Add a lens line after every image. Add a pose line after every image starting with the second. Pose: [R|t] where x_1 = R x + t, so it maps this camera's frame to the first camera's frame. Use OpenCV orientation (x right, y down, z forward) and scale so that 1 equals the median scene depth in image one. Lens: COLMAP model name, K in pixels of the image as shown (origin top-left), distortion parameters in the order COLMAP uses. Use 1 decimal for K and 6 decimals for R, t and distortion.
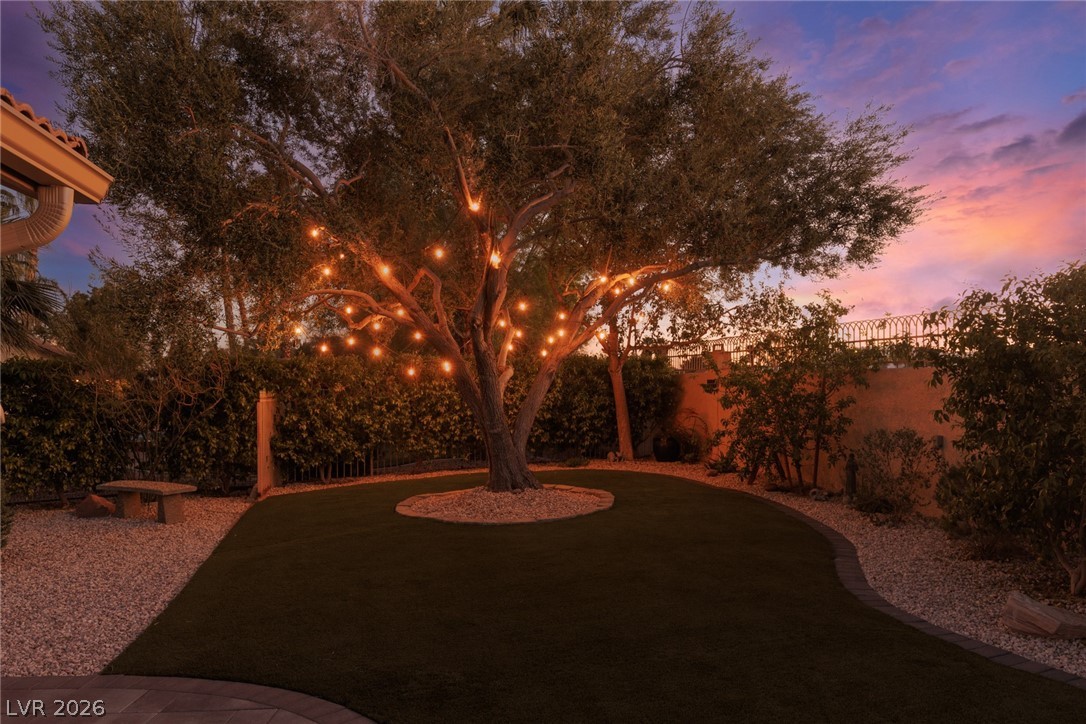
lens RADIAL K [[756.7, 0, 538.6], [0, 756.7, 368.9], [0, 0, 1]] dist [-0.006707, -0.000422]
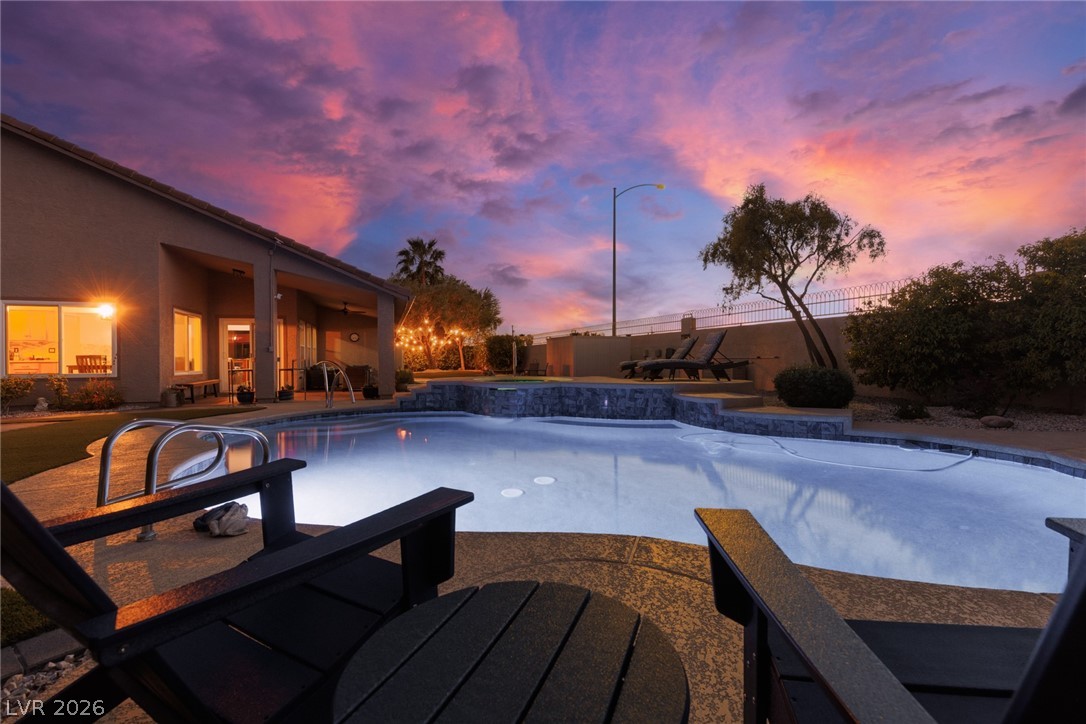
lens RADIAL K [[499.4, 0, 551.3], [0, 499.4, 360.2], [0, 0, 1]] dist [0.002594, 0.000068]
pose [[0.986598, -0.009954, 0.162865, 0.195581], [0.007296, 0.999830, 0.016910, 0.027770], [-0.163006, -0.015495, 0.986503, -2.454680]]
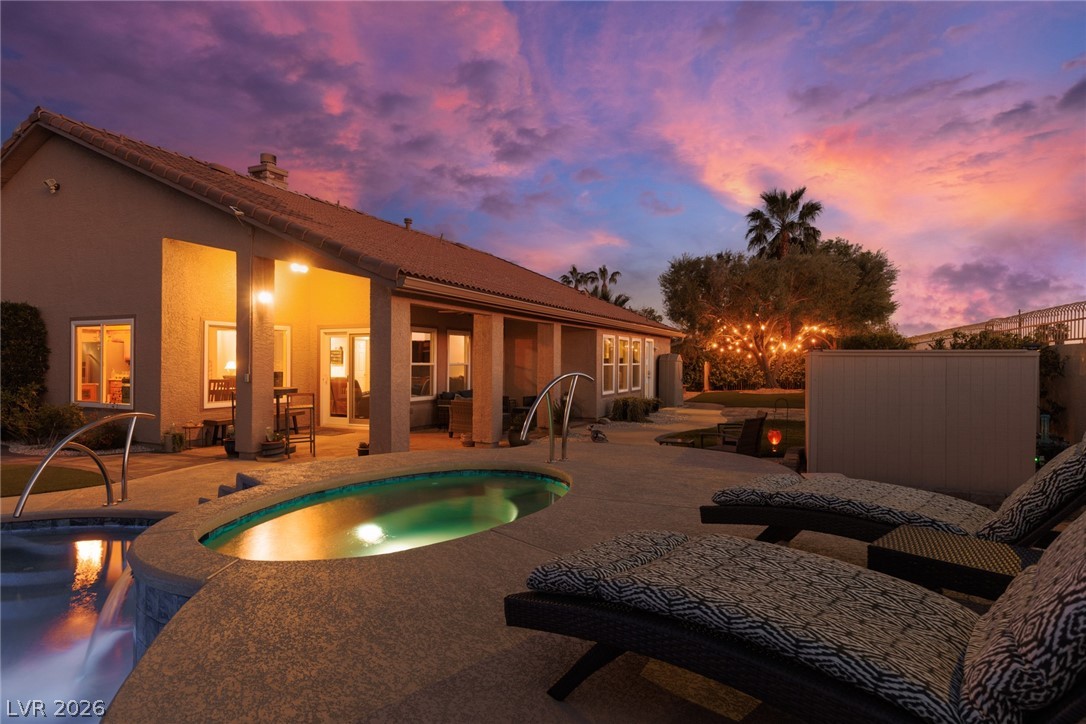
lens RADIAL K [[589.7, 0, 544.5], [0, 589.7, 361.9], [0, 0, 1]] dist [0.005277, 0.000468]
pose [[0.814905, 0.002912, -0.579587, 0.621096], [0.006979, 0.999866, 0.014836, -0.016790], [0.579552, -0.016135, 0.814776, -1.688835]]
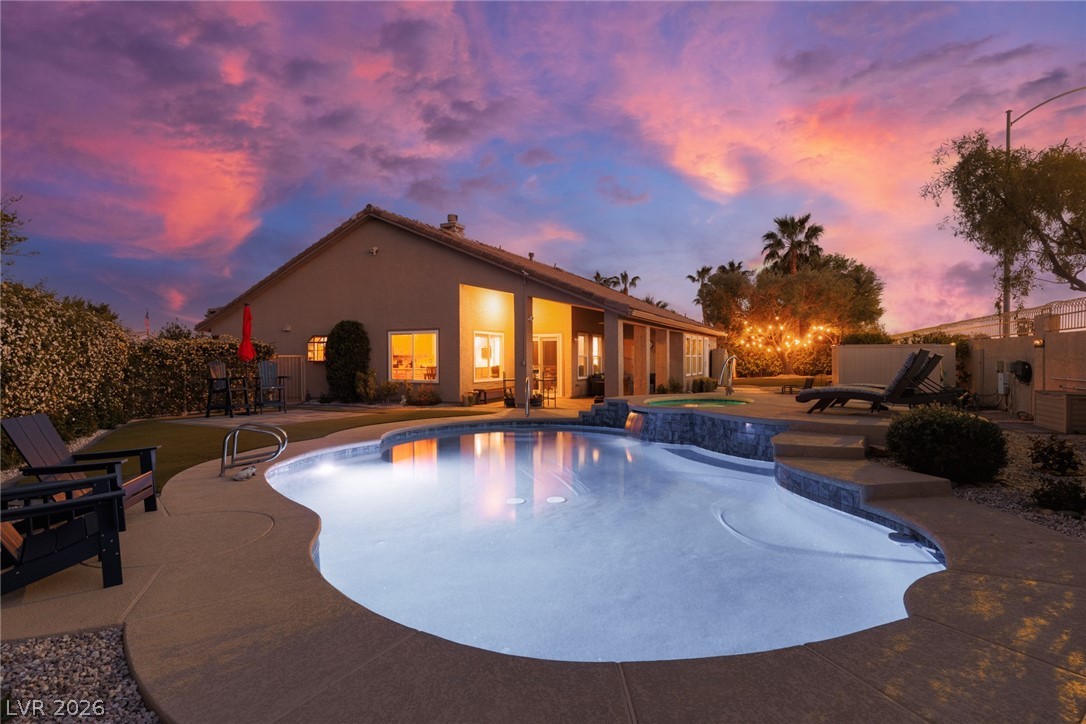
lens RADIAL K [[589.7, 0, 539.4], [0, 589.7, 360.9], [0, 0, 1]] dist [0.005277, 0.000468]
pose [[0.817266, -0.002721, -0.576254, 0.706396], [0.016070, 0.999708, 0.018071, -0.017076], [0.576037, -0.024029, 0.817071, -2.517671]]
